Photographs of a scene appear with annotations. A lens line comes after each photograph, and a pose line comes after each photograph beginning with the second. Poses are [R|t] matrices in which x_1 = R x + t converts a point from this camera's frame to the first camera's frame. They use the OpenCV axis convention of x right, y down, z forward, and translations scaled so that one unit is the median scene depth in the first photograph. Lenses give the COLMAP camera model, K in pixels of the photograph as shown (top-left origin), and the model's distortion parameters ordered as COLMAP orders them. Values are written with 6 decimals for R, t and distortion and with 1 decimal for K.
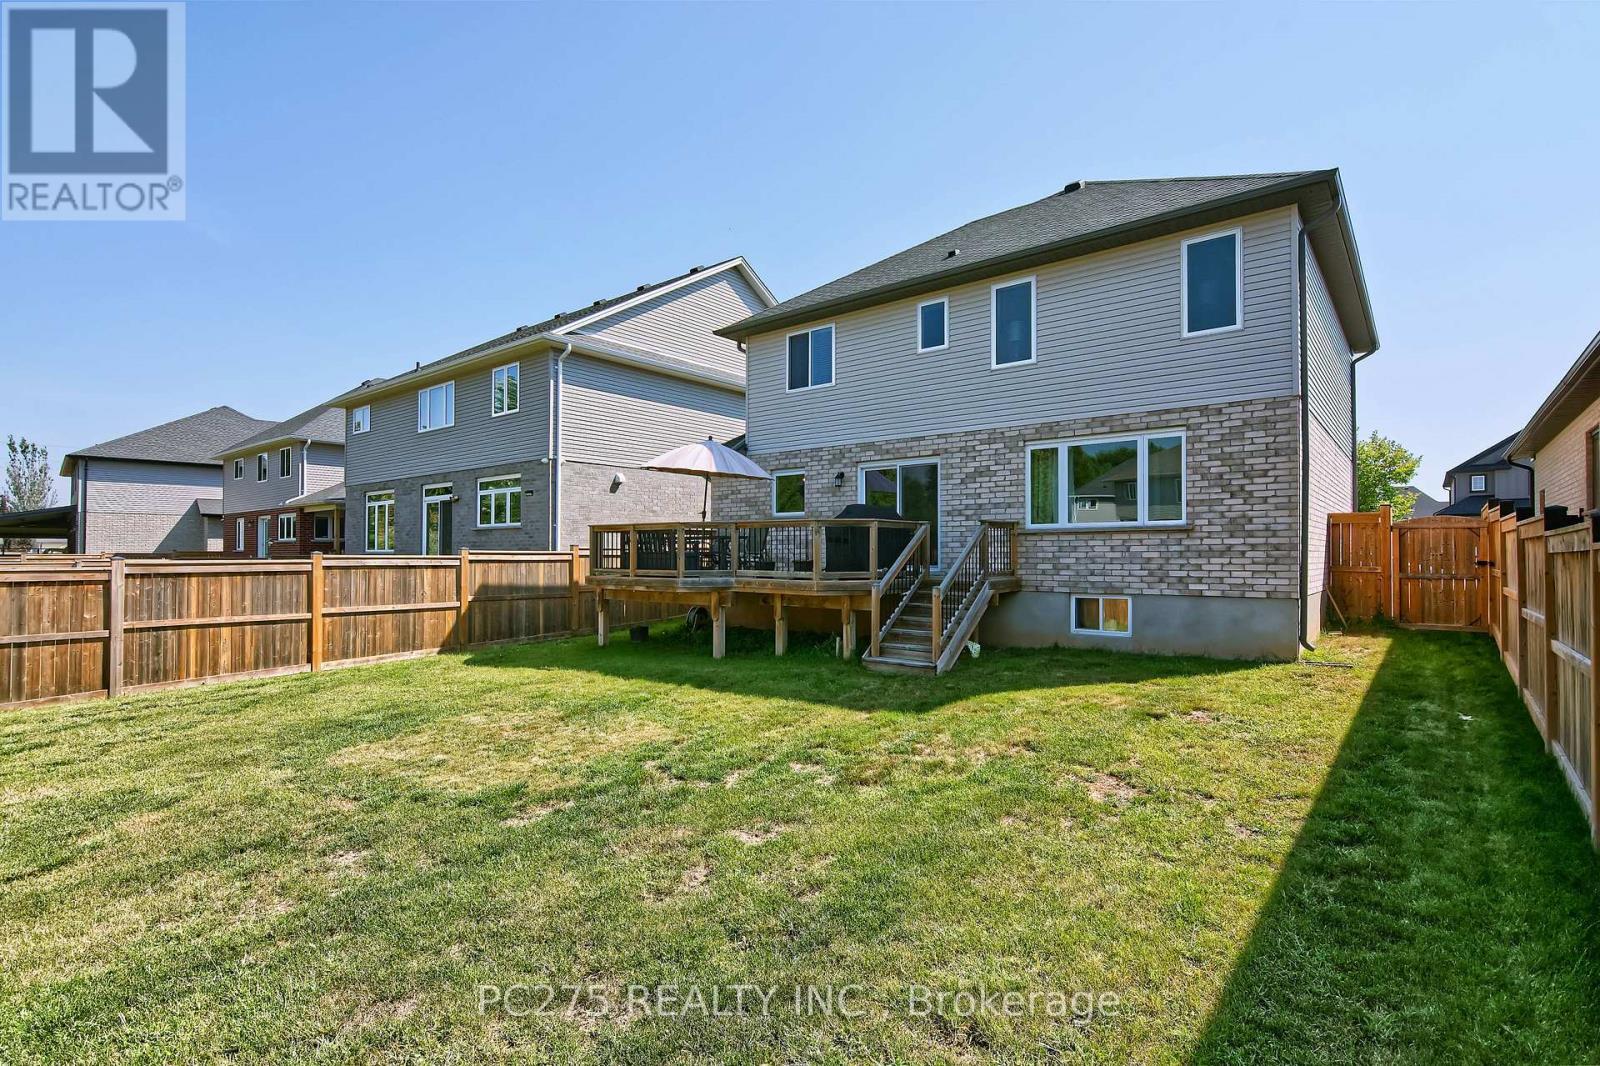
lens RADIAL K [[768.5, 0, 805.1], [0, 768.5, 540.4], [0, 0, 1]] dist [0.003715, 0.002059]
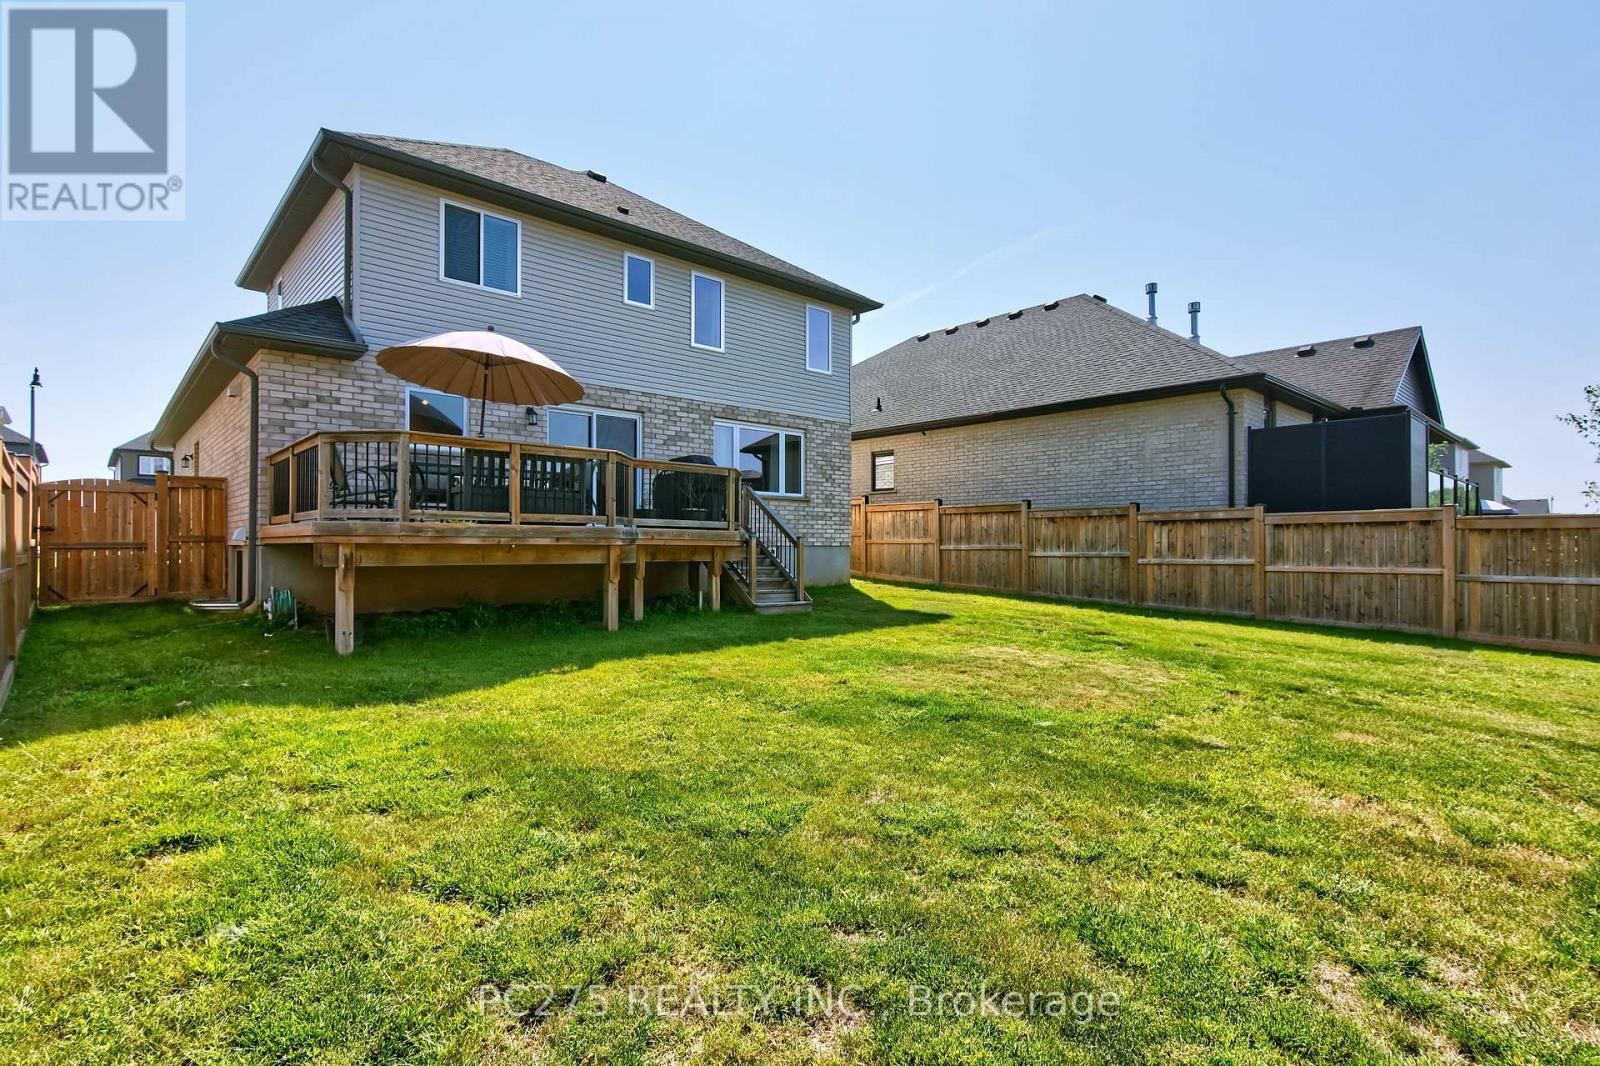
lens RADIAL K [[768.5, 0, 803.4], [0, 768.5, 538.6], [0, 0, 1]] dist [0.003715, 0.002059]
pose [[0.166590, 0.008575, 0.985989, -0.808115], [-0.023240, 0.999719, -0.004768, 0.055840], [-0.985752, -0.022120, 0.166742, 0.640123]]
